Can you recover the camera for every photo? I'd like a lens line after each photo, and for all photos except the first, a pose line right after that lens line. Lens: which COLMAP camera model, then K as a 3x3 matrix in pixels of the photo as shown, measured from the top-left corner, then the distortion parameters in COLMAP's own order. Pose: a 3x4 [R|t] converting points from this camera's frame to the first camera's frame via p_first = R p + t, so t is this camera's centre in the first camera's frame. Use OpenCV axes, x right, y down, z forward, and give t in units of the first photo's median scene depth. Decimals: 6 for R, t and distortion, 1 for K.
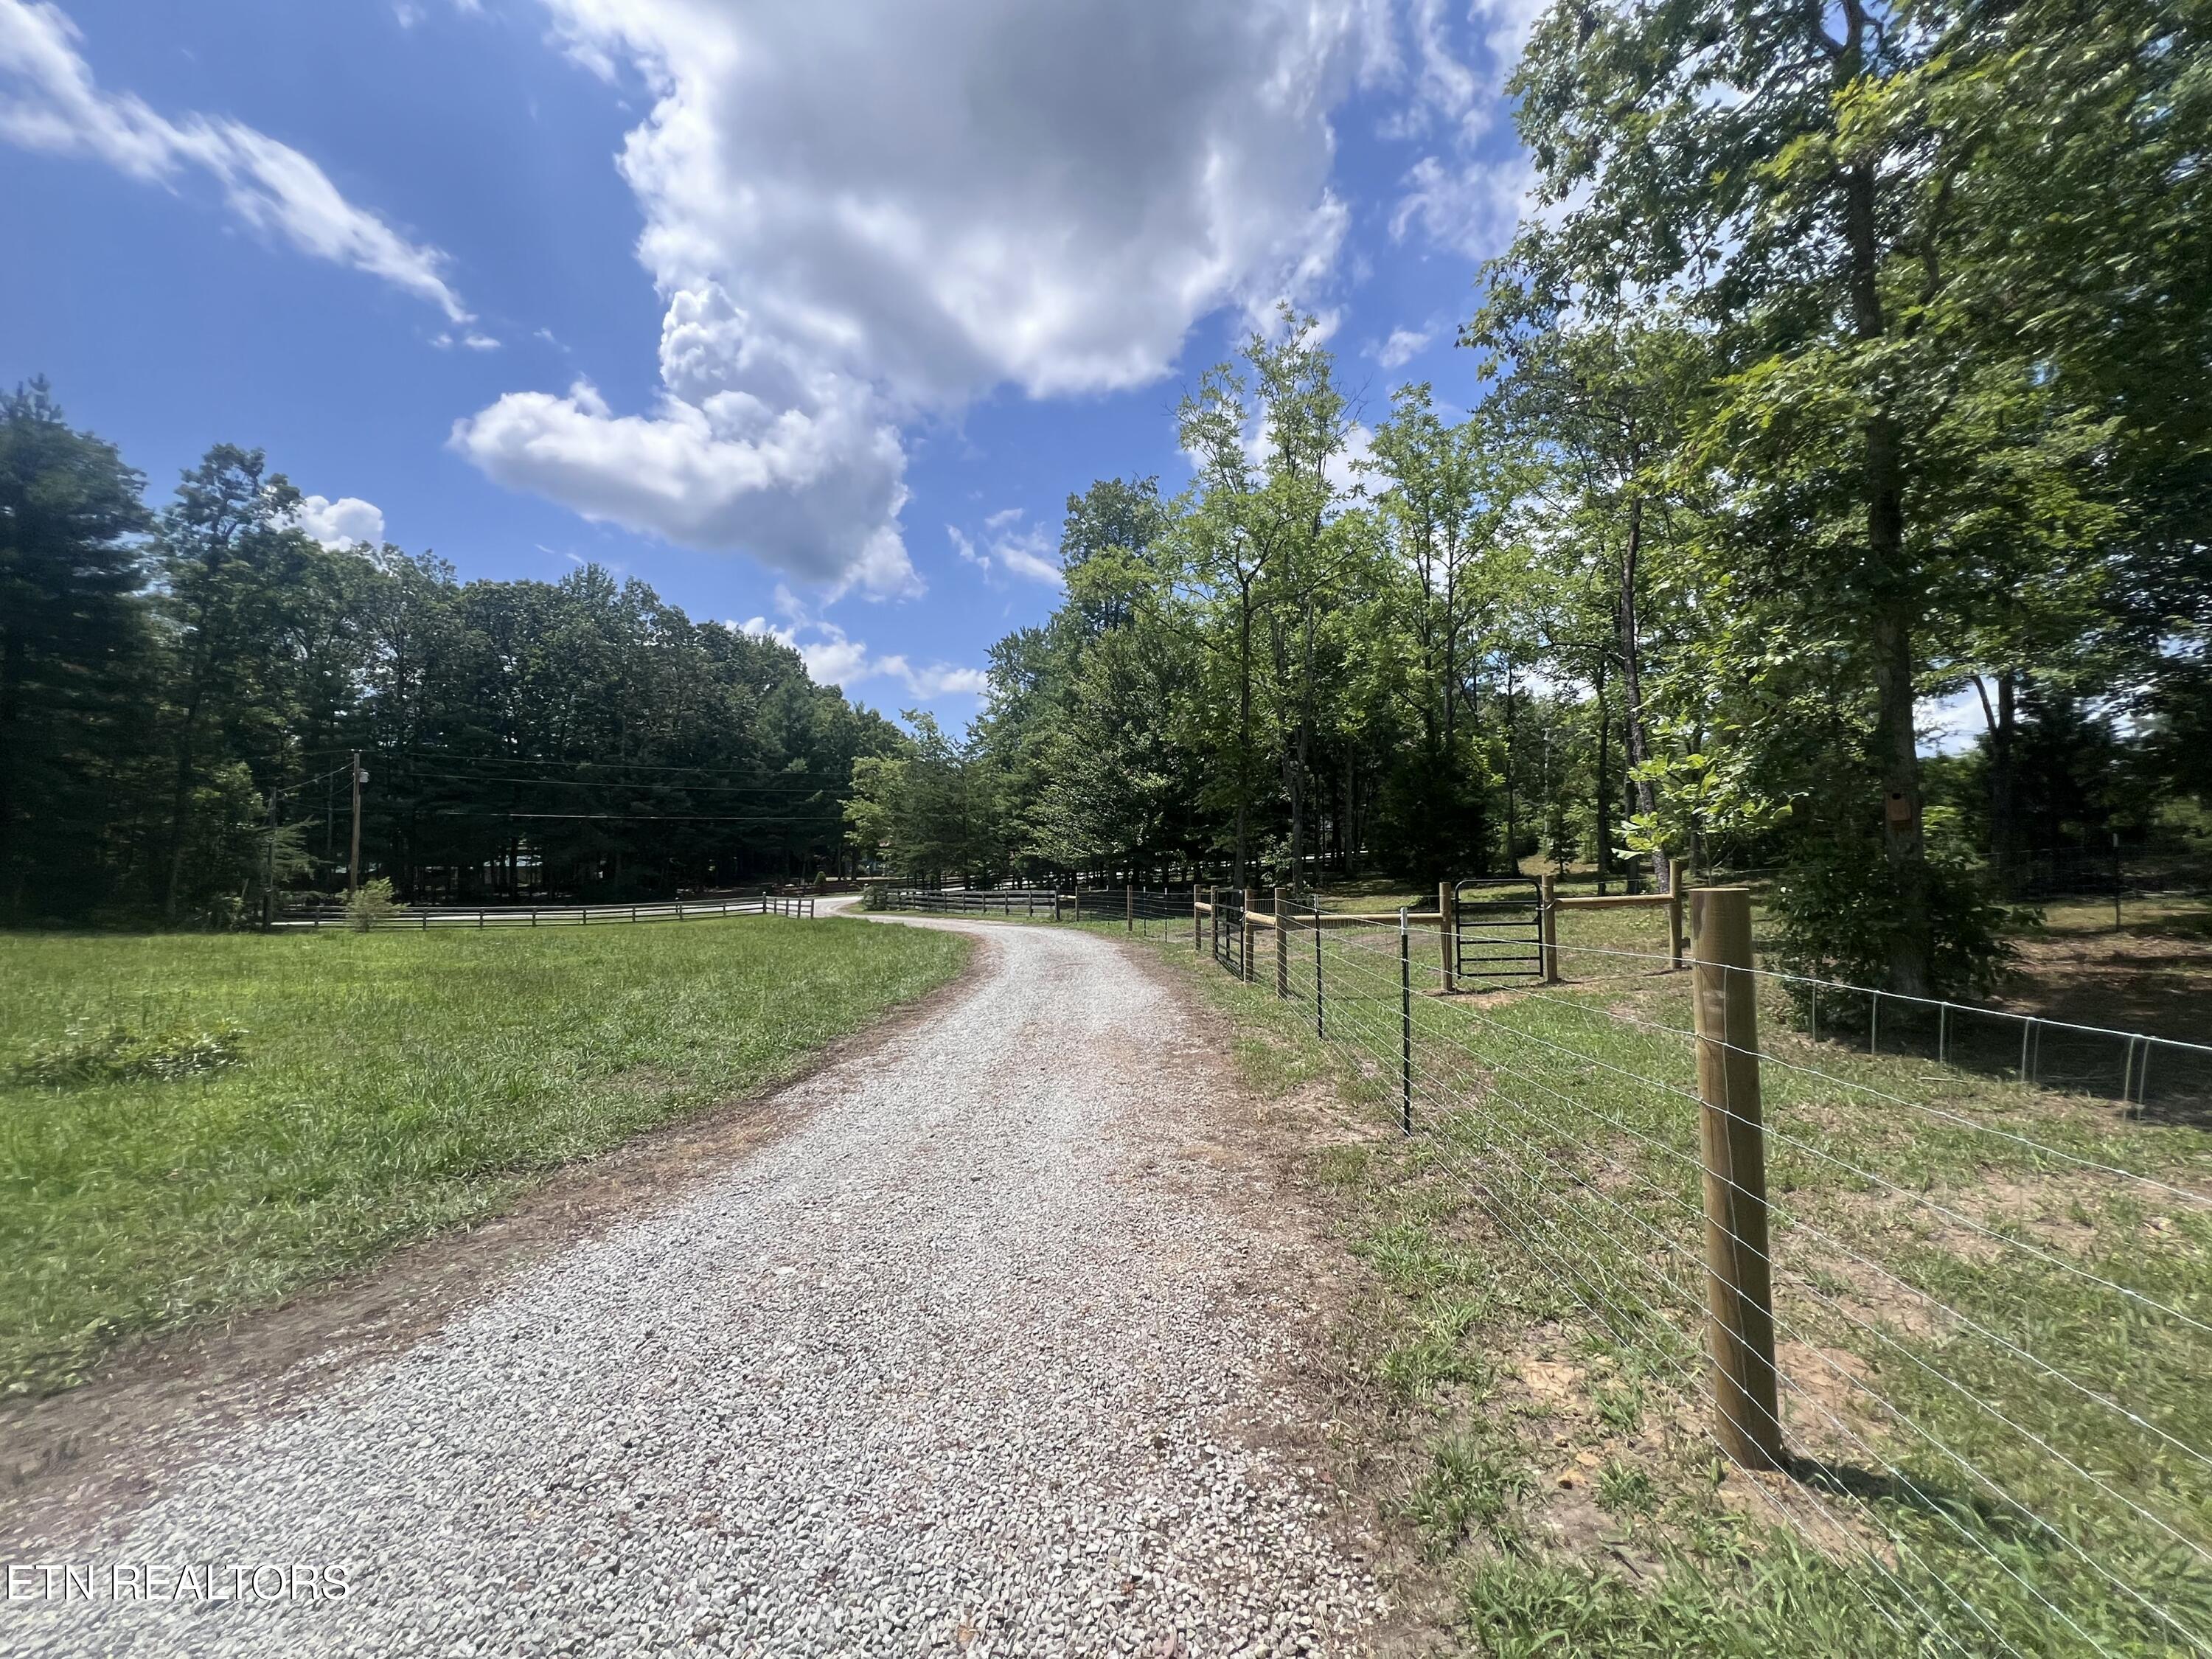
lens RADIAL K [[889.5, 0, 1102.7], [0, 889.5, 821.7], [0, 0, 1]] dist [0.001698, 0.000342]
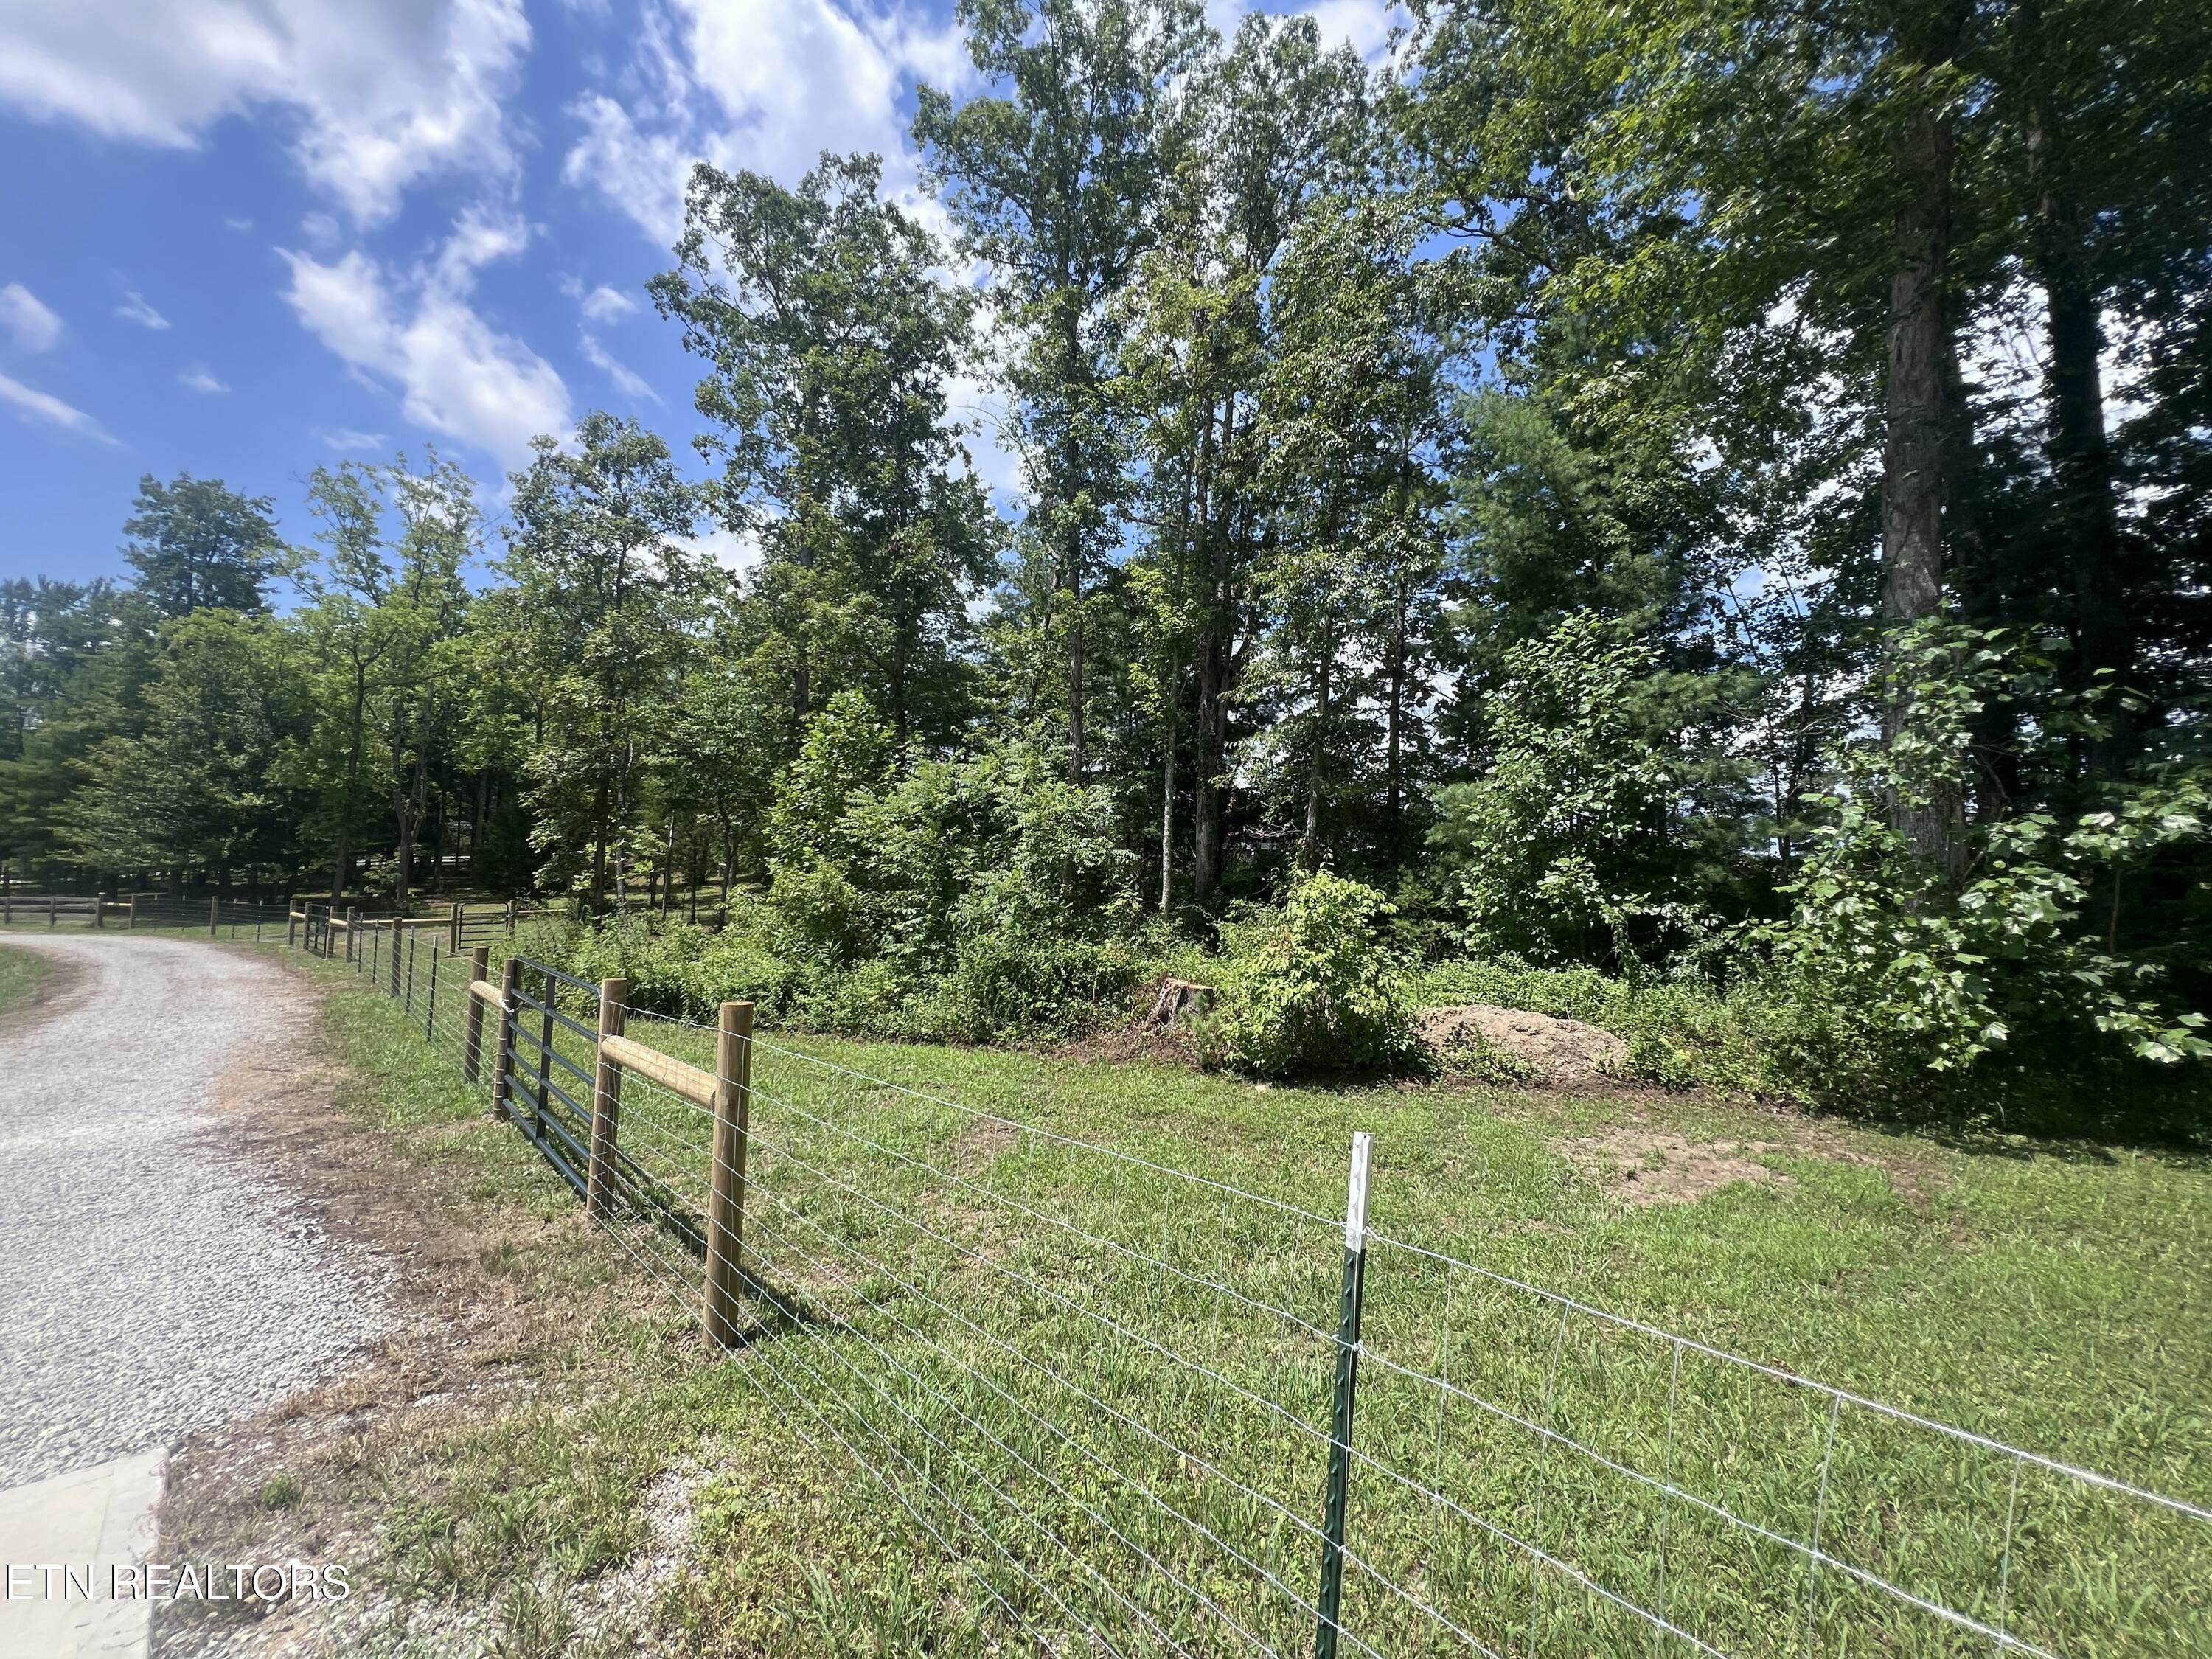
lens RADIAL K [[889.5, 0, 1102.3], [0, 889.5, 832.6], [0, 0, 1]] dist [0.001698, 0.000342]
pose [[0.664005, 0.057532, 0.745511, -0.050808], [-0.067492, 0.997577, -0.016871, -0.048922], [-0.744676, -0.039114, 0.666279, -0.446118]]
